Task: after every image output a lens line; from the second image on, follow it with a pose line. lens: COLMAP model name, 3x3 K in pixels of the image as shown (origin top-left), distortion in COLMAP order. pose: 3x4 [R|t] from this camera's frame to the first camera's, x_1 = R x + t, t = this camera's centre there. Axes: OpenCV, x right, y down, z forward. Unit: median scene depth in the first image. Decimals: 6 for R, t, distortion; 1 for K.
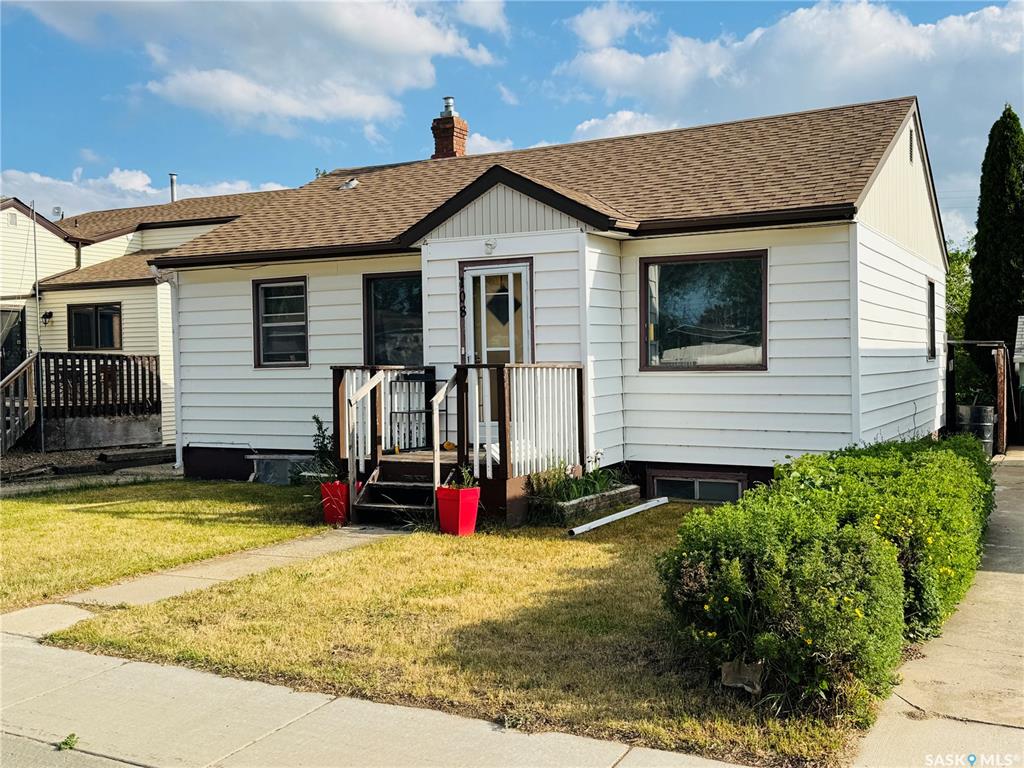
lens RADIAL K [[1070.6, 0, 515.5], [0, 1070.6, 380.7], [0, 0, 1]] dist [0.121223, 0.000000]
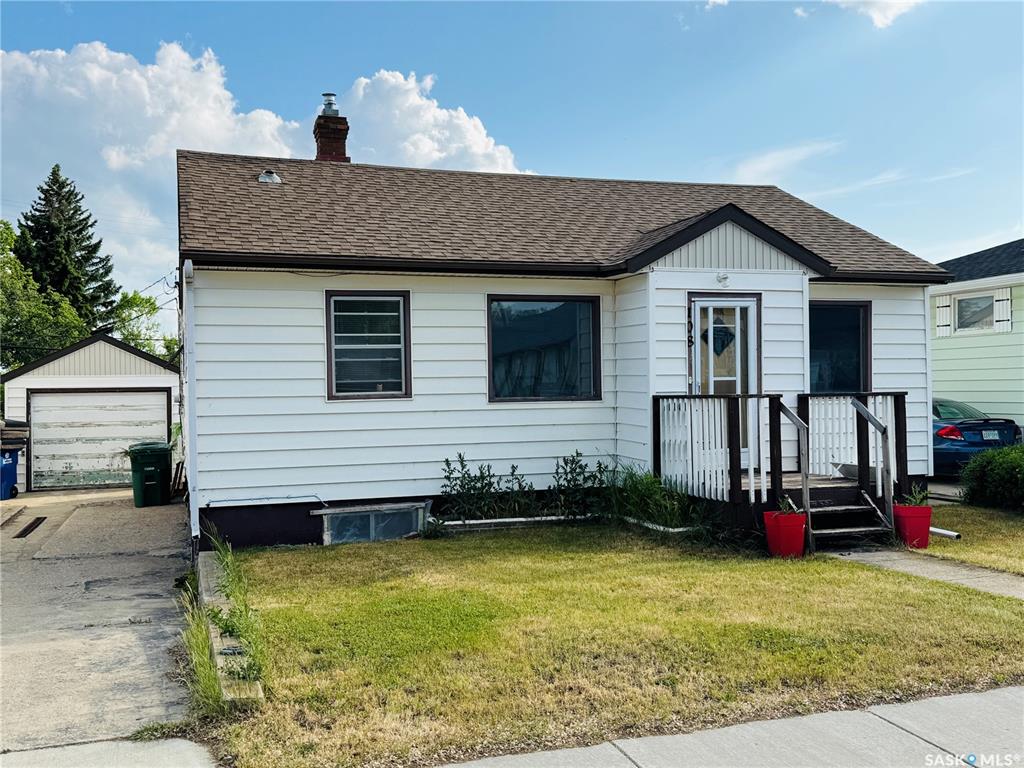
lens RADIAL K [[1070.6, 0, 514.5], [0, 1070.6, 382.1], [0, 0, 1]] dist [0.121223, 0.000000]
pose [[0.671211, 0.006966, 0.741233, -0.911507], [0.016445, 0.999570, -0.024285, -0.004204], [-0.741083, 0.028490, 0.670808, 0.444560]]
